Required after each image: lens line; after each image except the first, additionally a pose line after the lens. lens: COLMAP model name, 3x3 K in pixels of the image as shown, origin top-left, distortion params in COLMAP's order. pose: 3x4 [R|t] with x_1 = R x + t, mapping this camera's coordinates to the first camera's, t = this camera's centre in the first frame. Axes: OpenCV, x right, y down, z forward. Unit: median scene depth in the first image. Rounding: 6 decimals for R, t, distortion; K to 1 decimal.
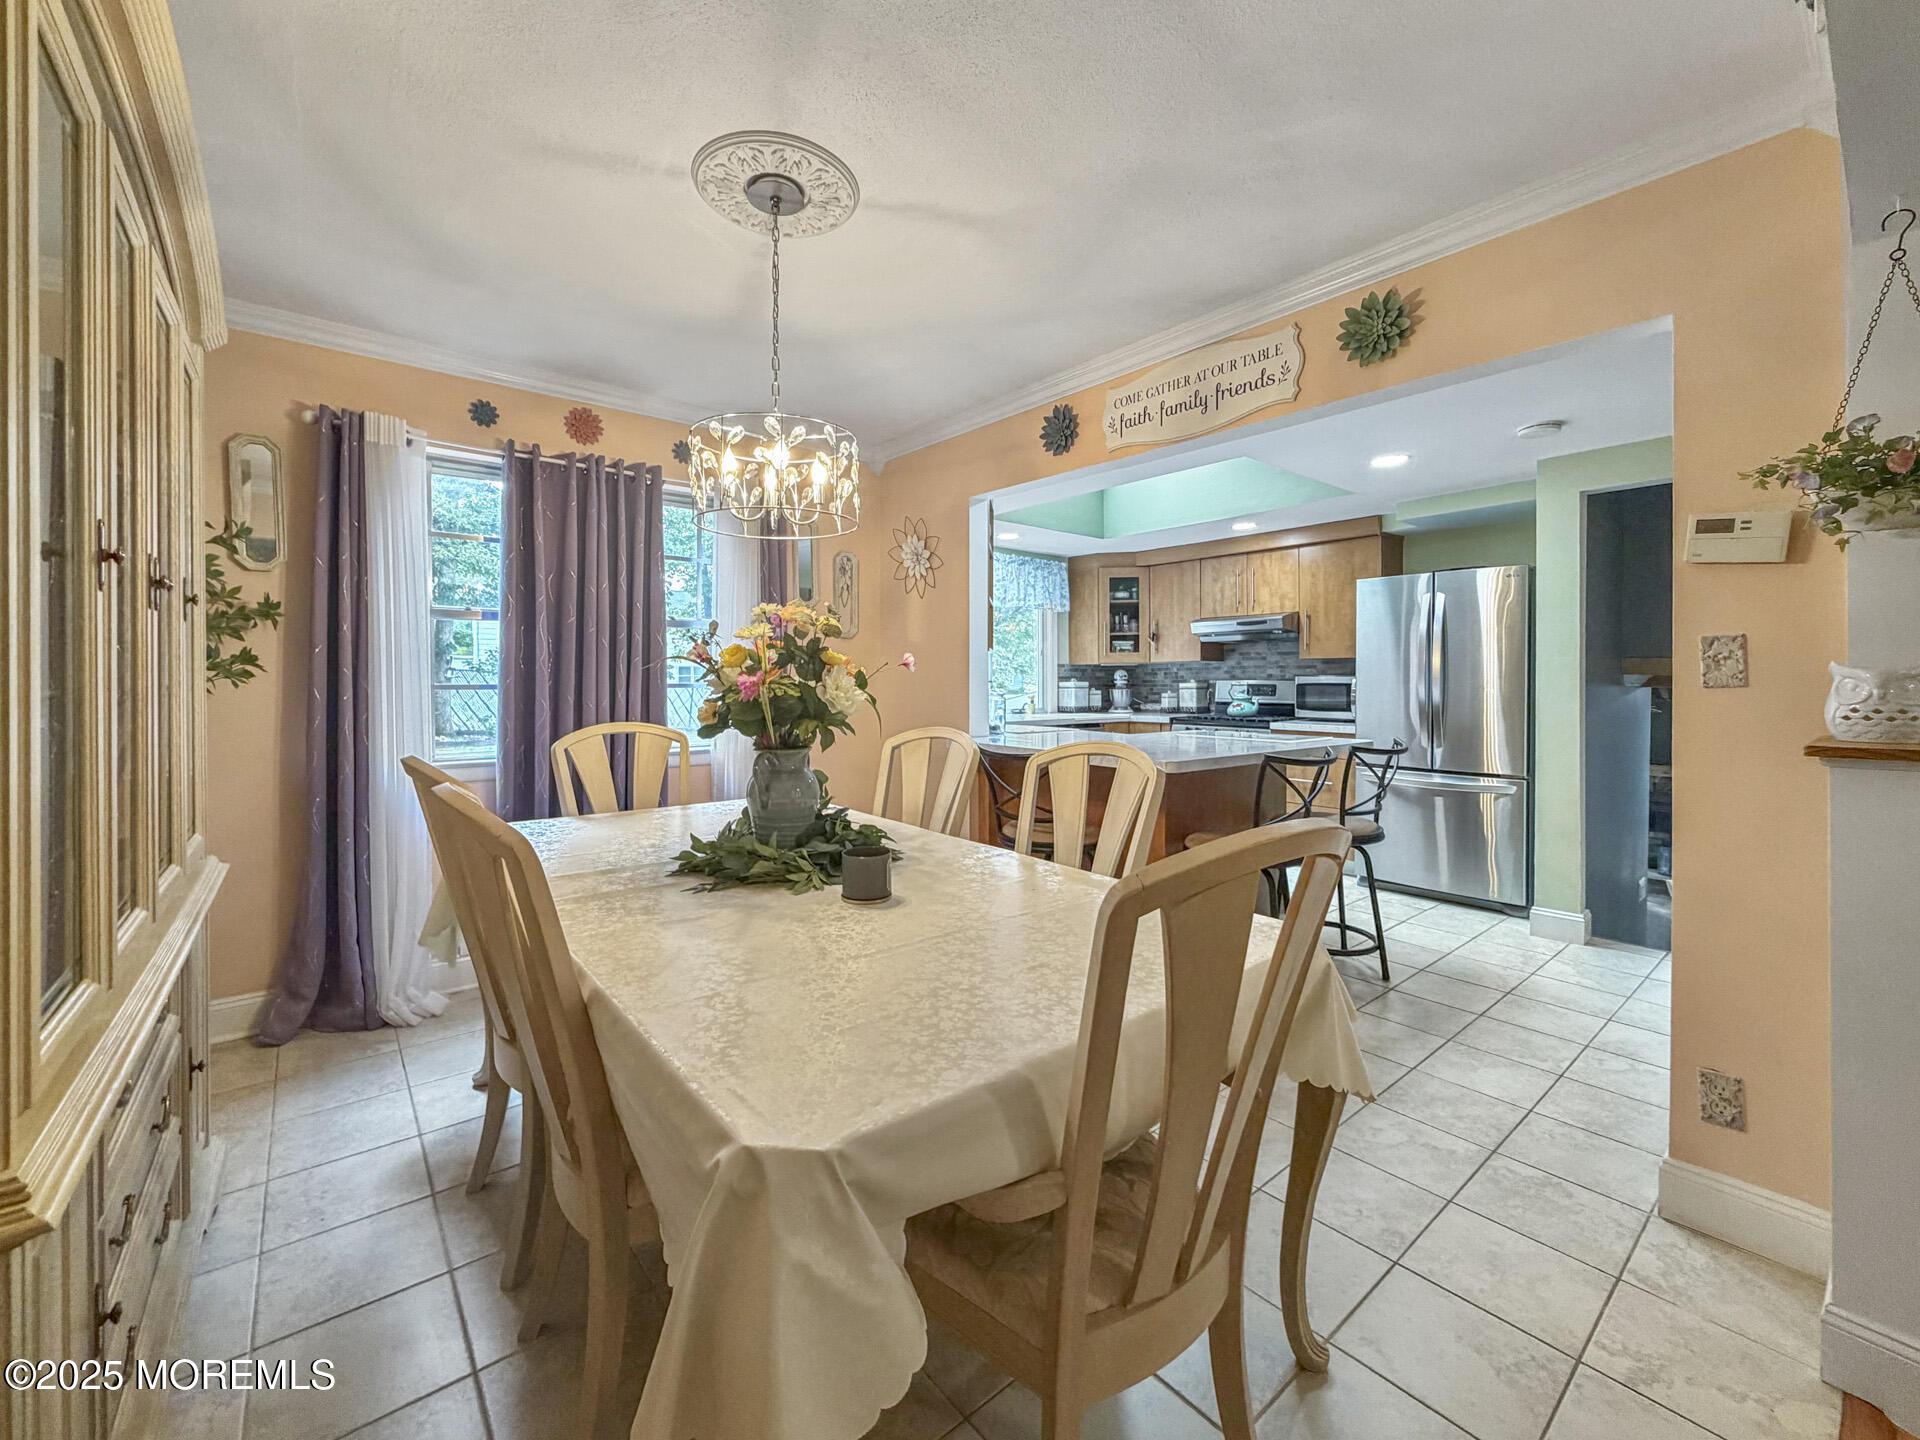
lens RADIAL K [[782.2, 0, 955.4], [0, 782.2, 687.3], [0, 0, 1]] dist [-0.000188, 0.000036]
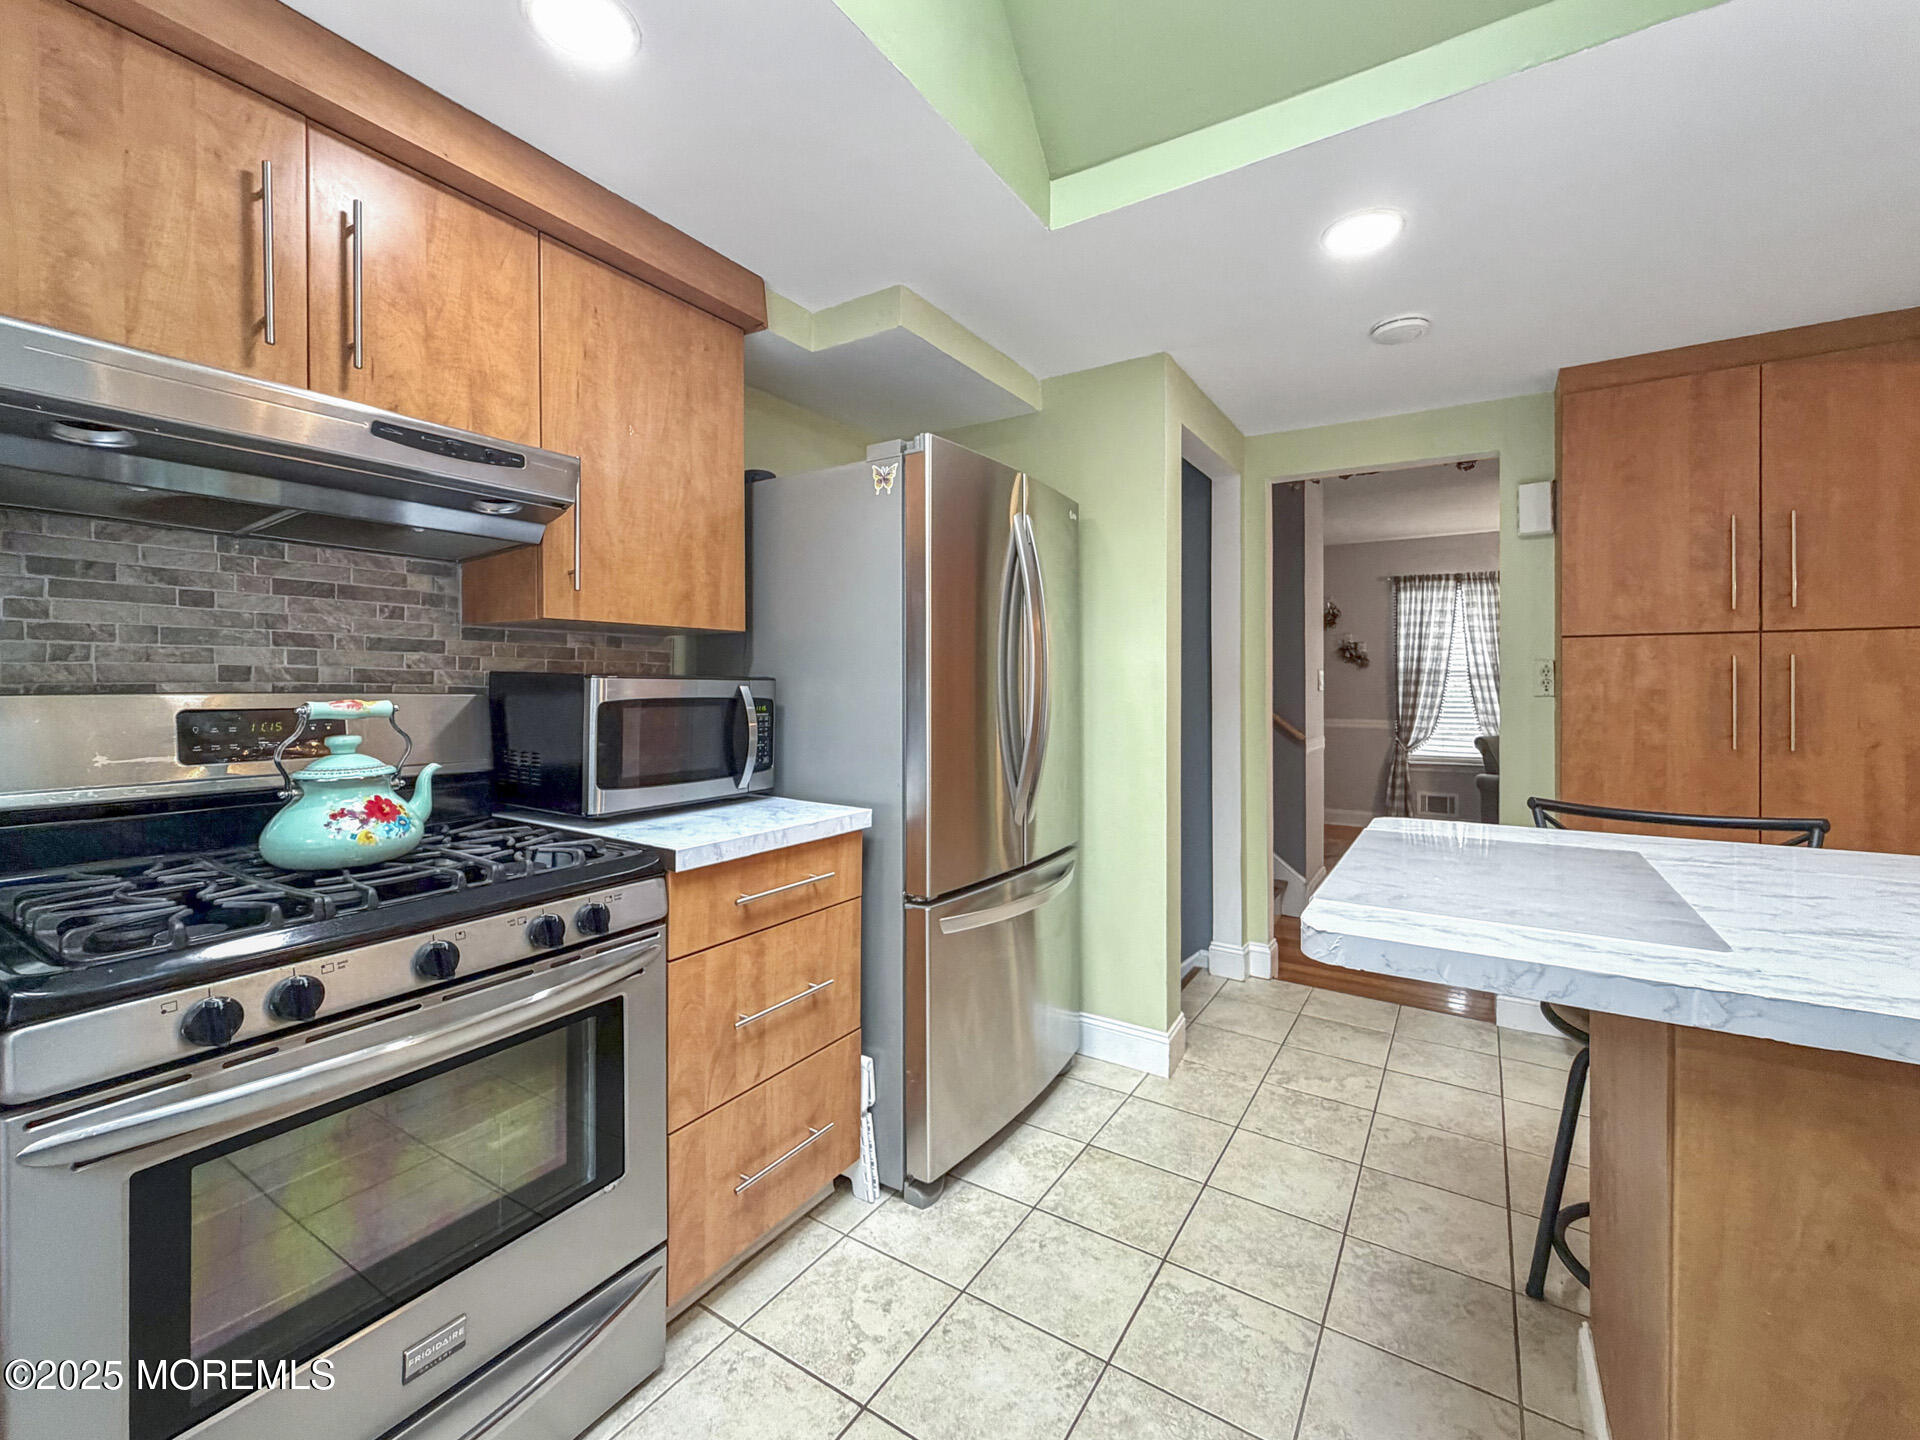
lens RADIAL K [[800.6, 0, 952.7], [0, 800.6, 688.0], [0, 0, 1]] dist [0.000192, -0.000064]
pose [[-0.302640, -0.003321, 0.953099, 0.102078], [0.011273, 0.999912, 0.007064, -0.009821], [-0.953038, 0.012882, -0.302576, 0.894475]]
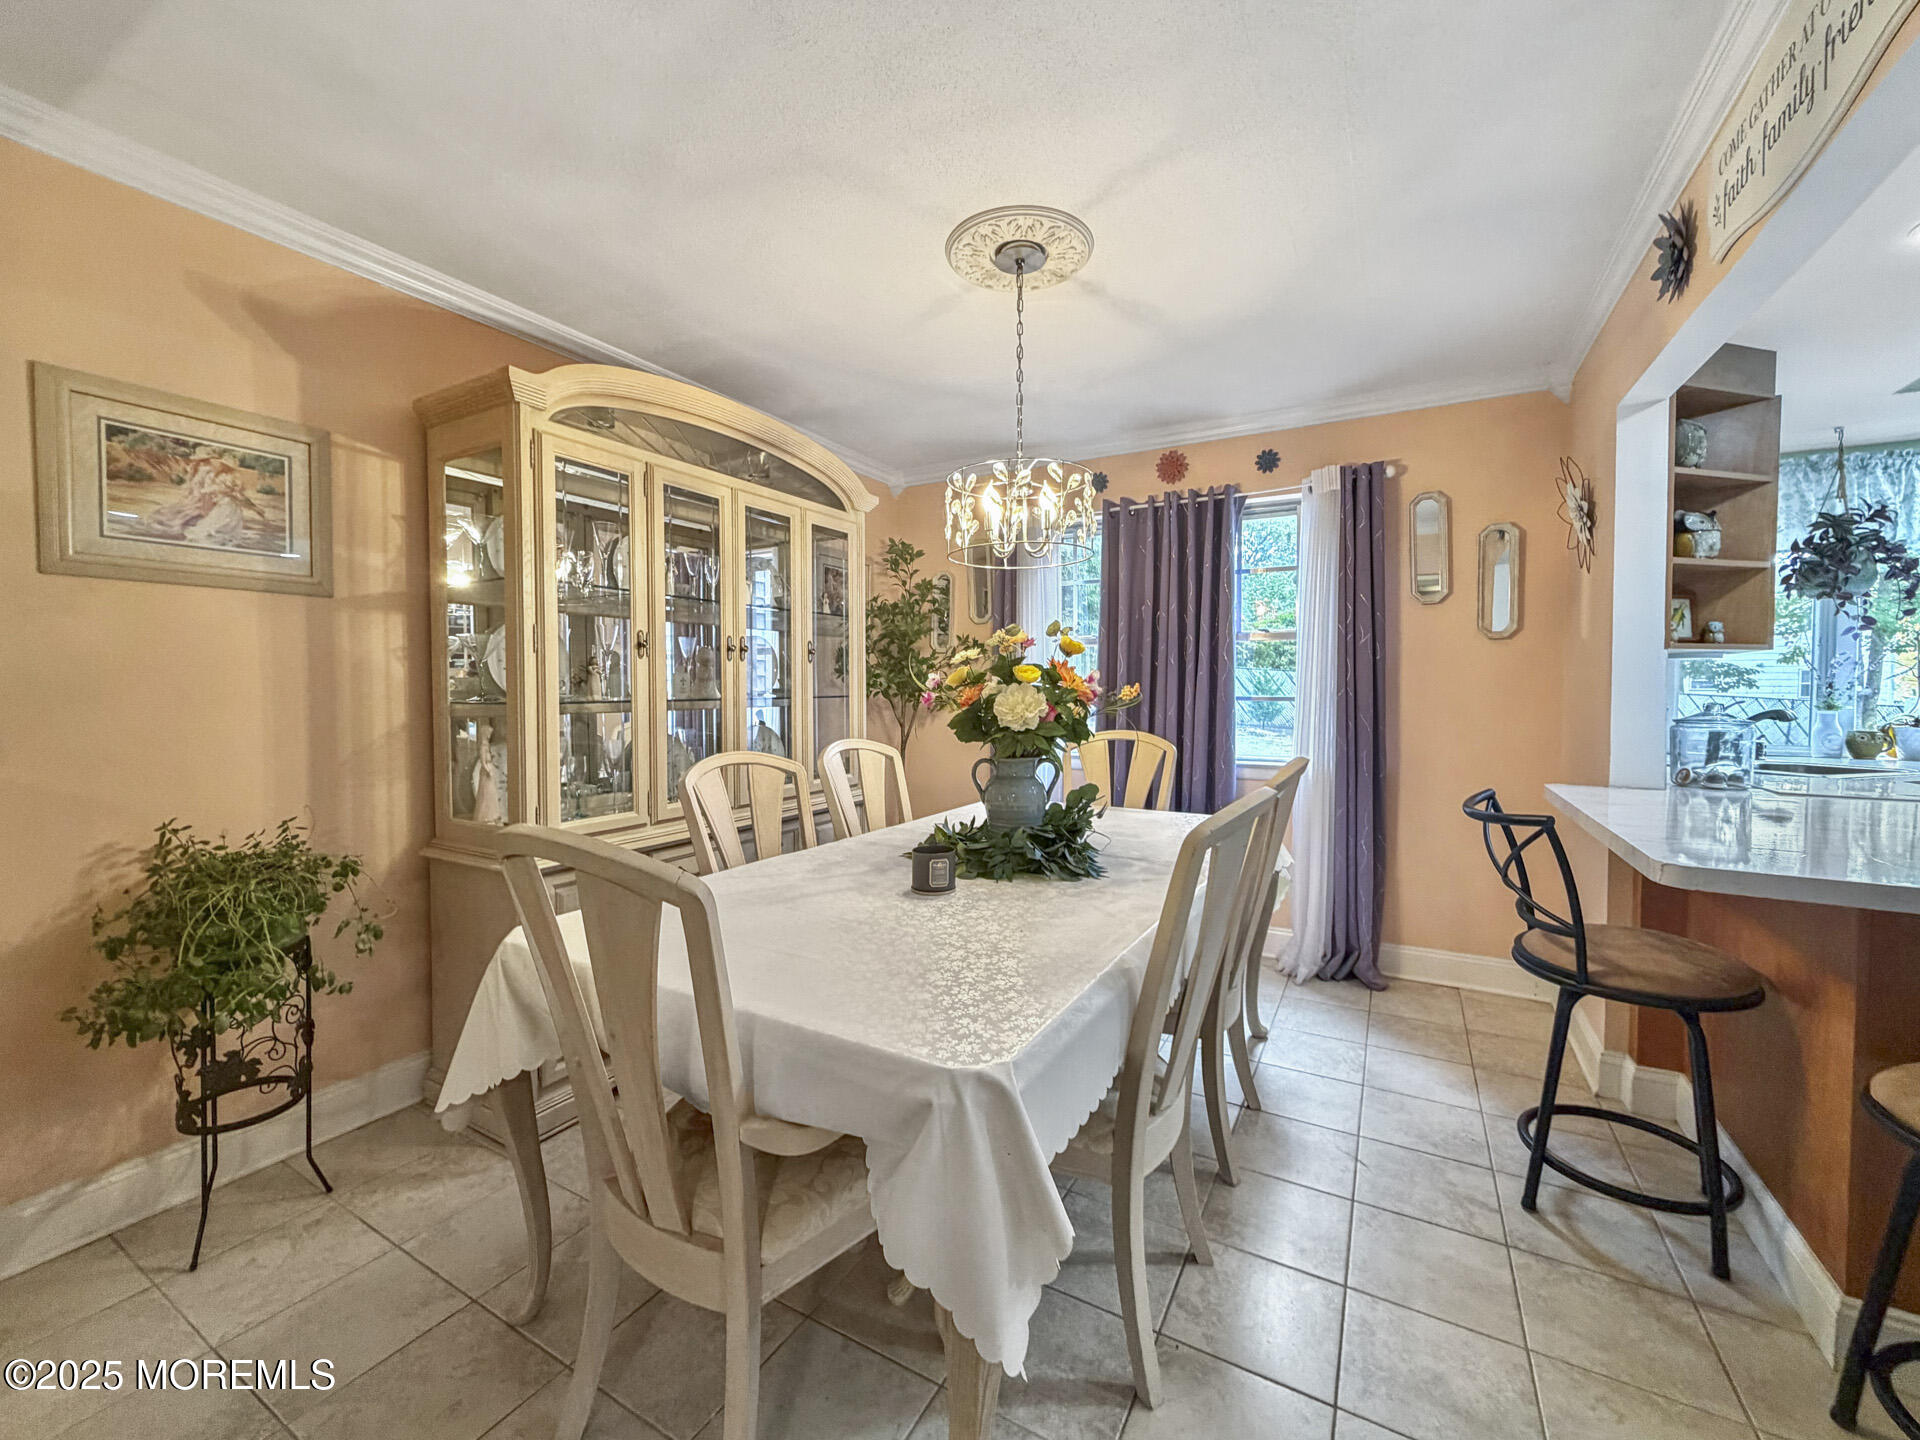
lens RADIAL K [[771.6, 0, 954.8], [0, 771.6, 704.6], [0, 0, 1]] dist [-0.000615, 0.000311]
pose [[0.354180, 0.022944, -0.934896, 0.268482], [-0.011217, 0.999731, 0.020285, -0.006072], [0.935110, 0.003302, 0.354342, 0.182119]]
